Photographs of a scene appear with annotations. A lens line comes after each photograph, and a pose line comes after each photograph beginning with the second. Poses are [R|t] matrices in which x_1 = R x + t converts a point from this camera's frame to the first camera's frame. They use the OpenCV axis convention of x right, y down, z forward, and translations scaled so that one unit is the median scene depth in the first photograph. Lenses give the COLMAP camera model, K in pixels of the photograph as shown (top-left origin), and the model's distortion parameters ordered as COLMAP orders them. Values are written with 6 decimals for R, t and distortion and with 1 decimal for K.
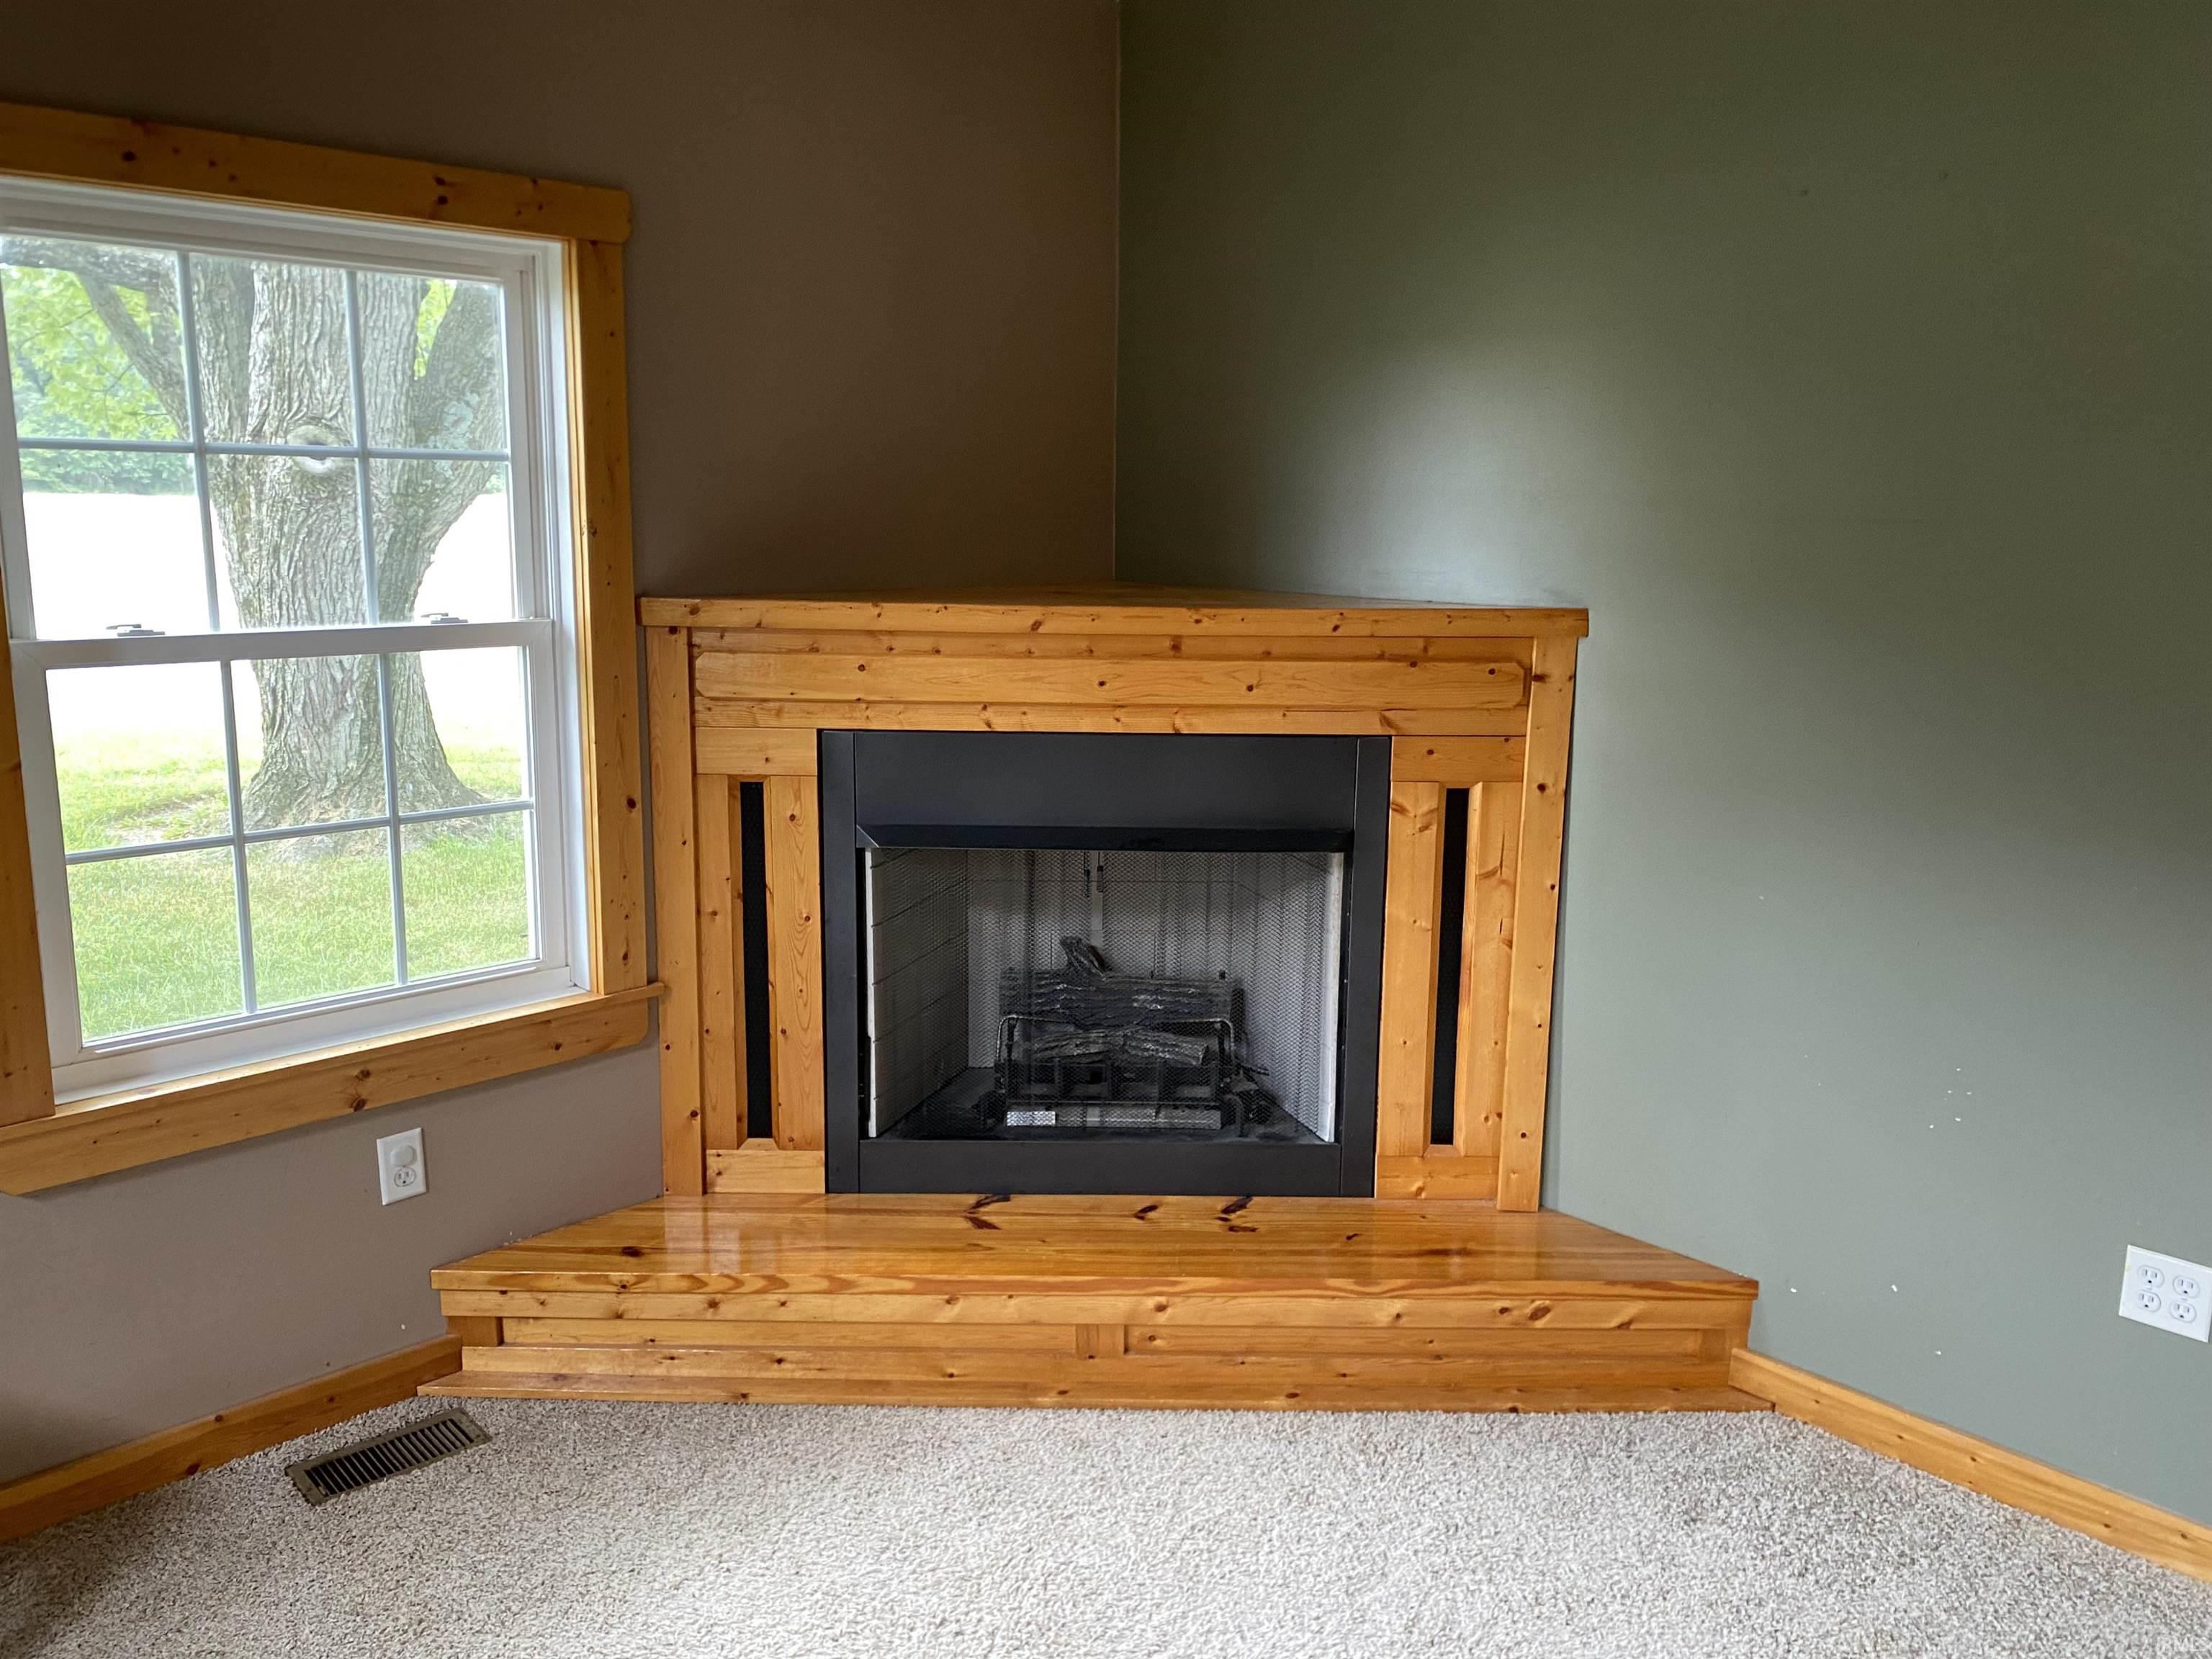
lens RADIAL K [[1682.9, 0, 1104.0], [0, 1682.9, 801.4], [0, 0, 1]] dist [0.049078, -0.059106]
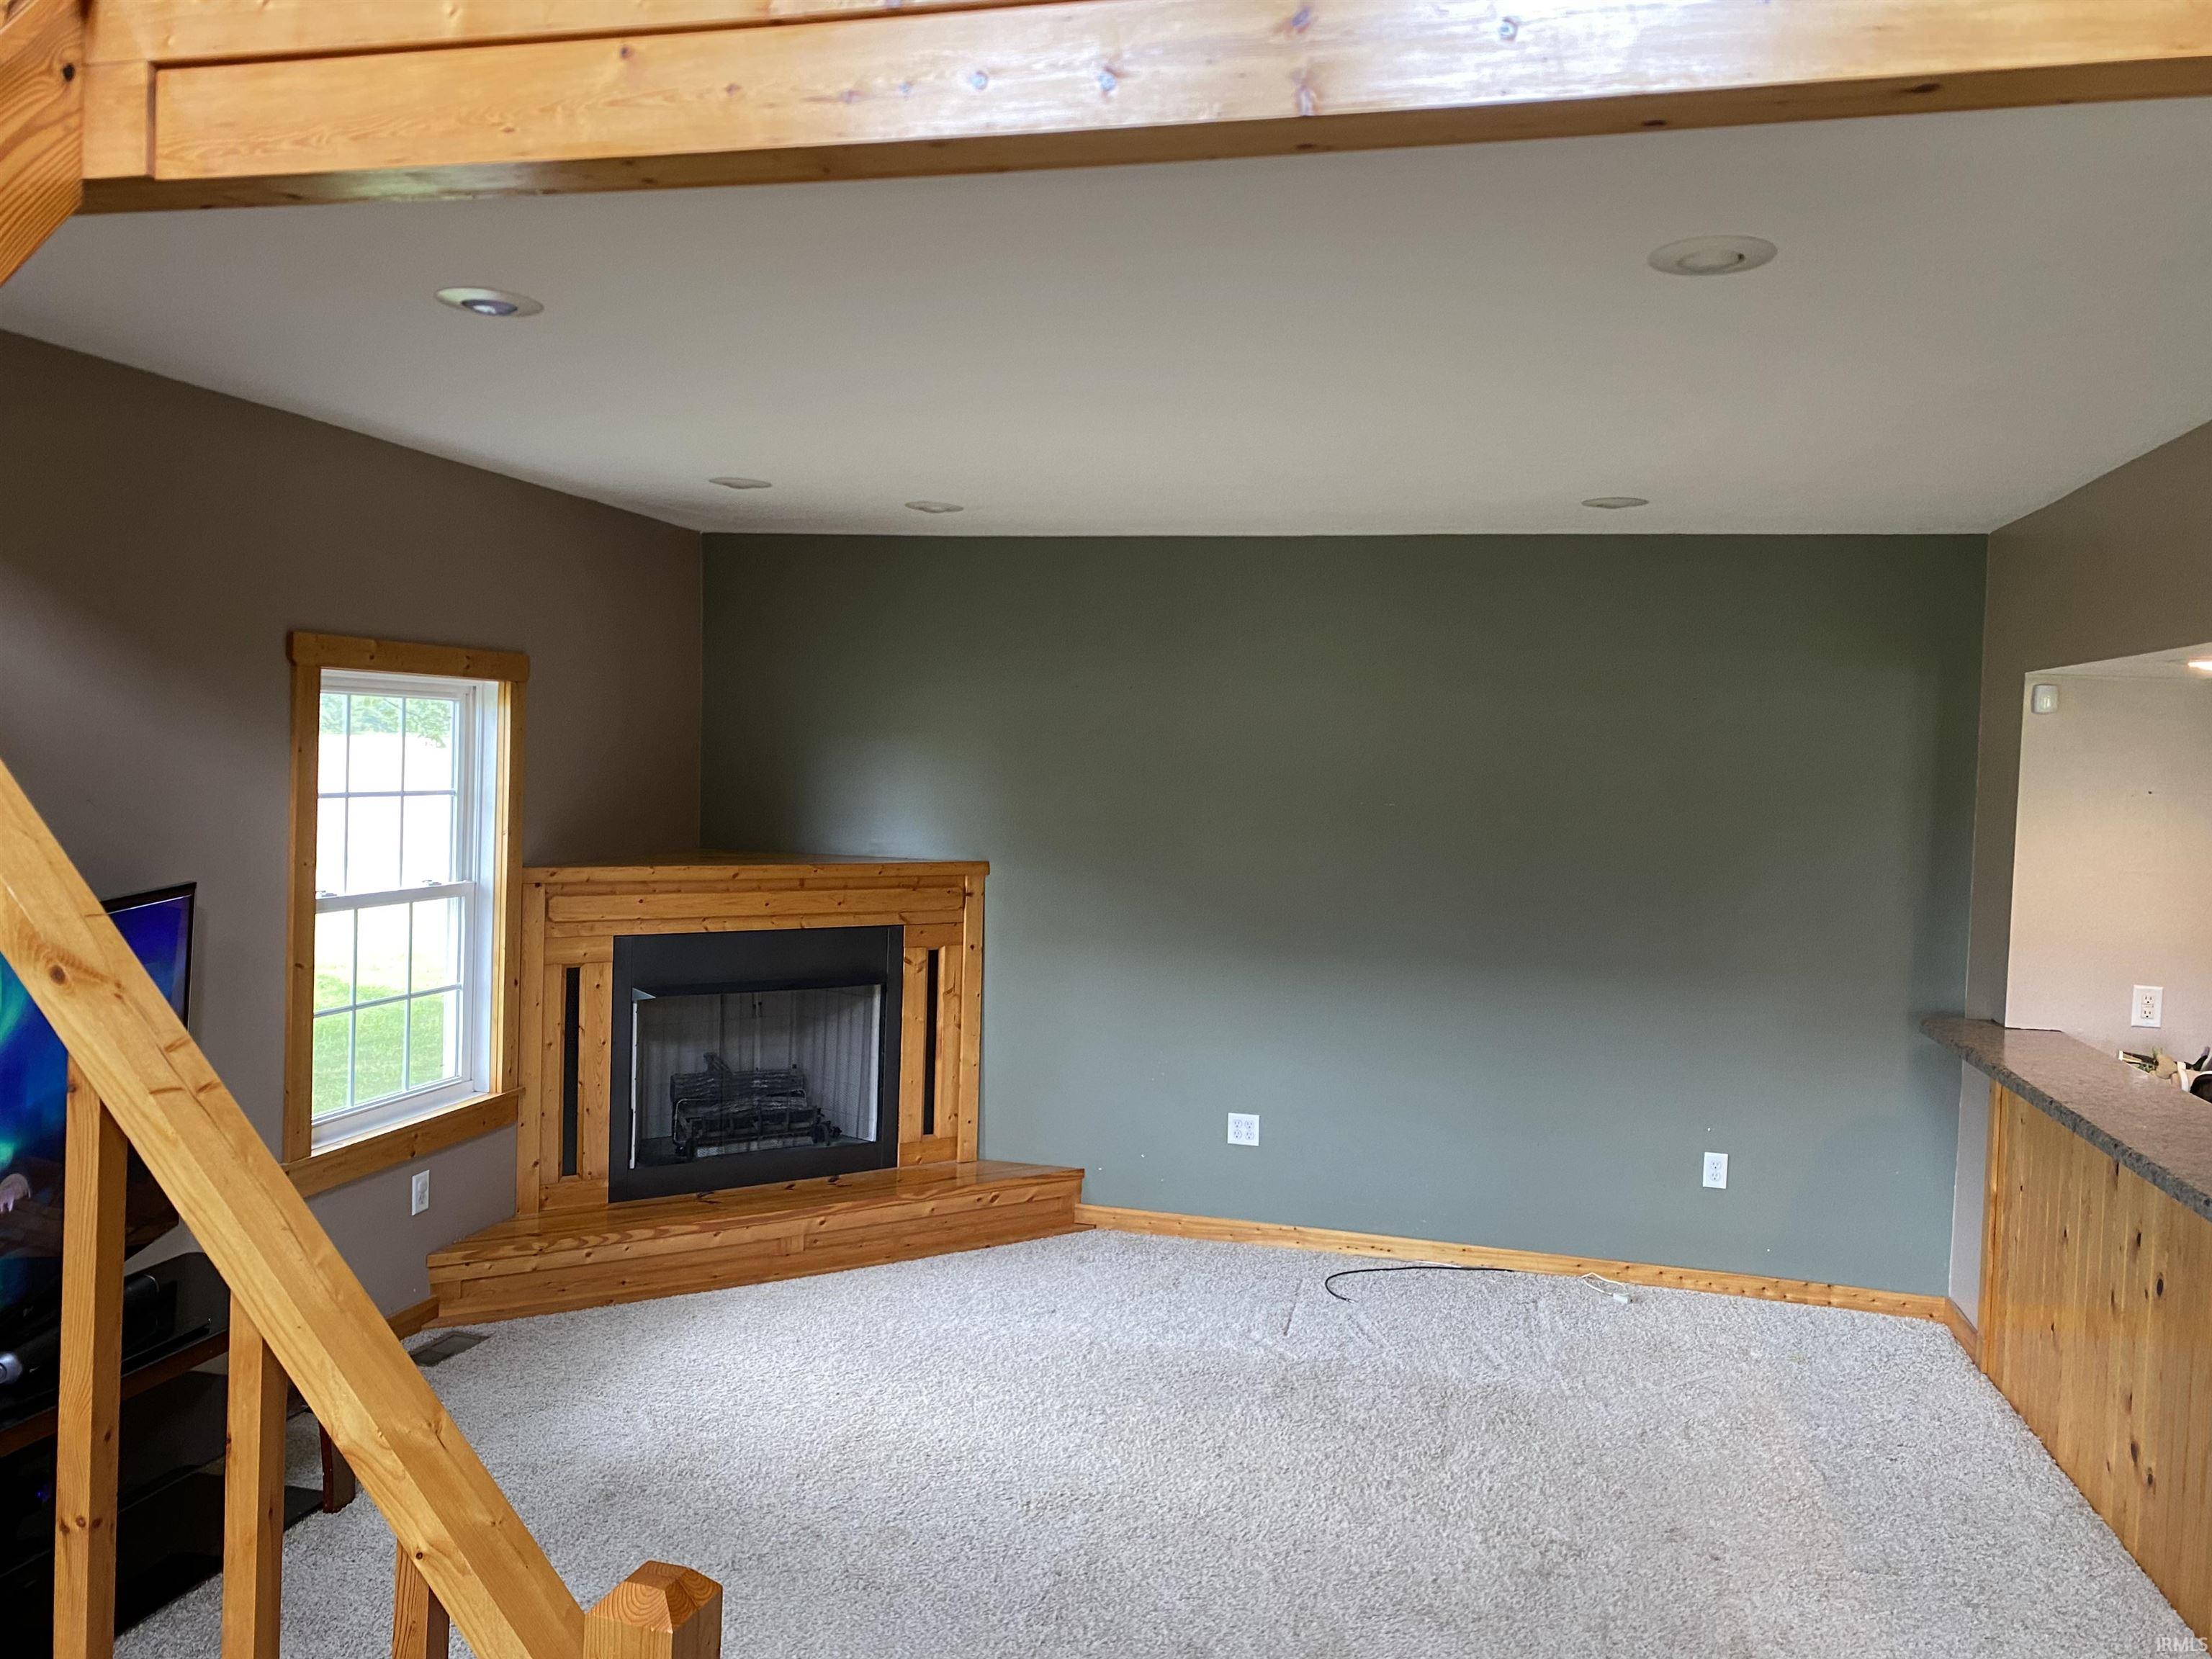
lens RADIAL K [[1682.9, 0, 1104.0], [0, 1682.9, 801.4], [0, 0, 1]] dist [0.049078, -0.059106]
pose [[0.851151, -0.005025, 0.524897, -0.681399], [0.080558, 0.989359, -0.121158, 0.078041], [-0.518702, 0.145409, 0.842499, -0.844594]]
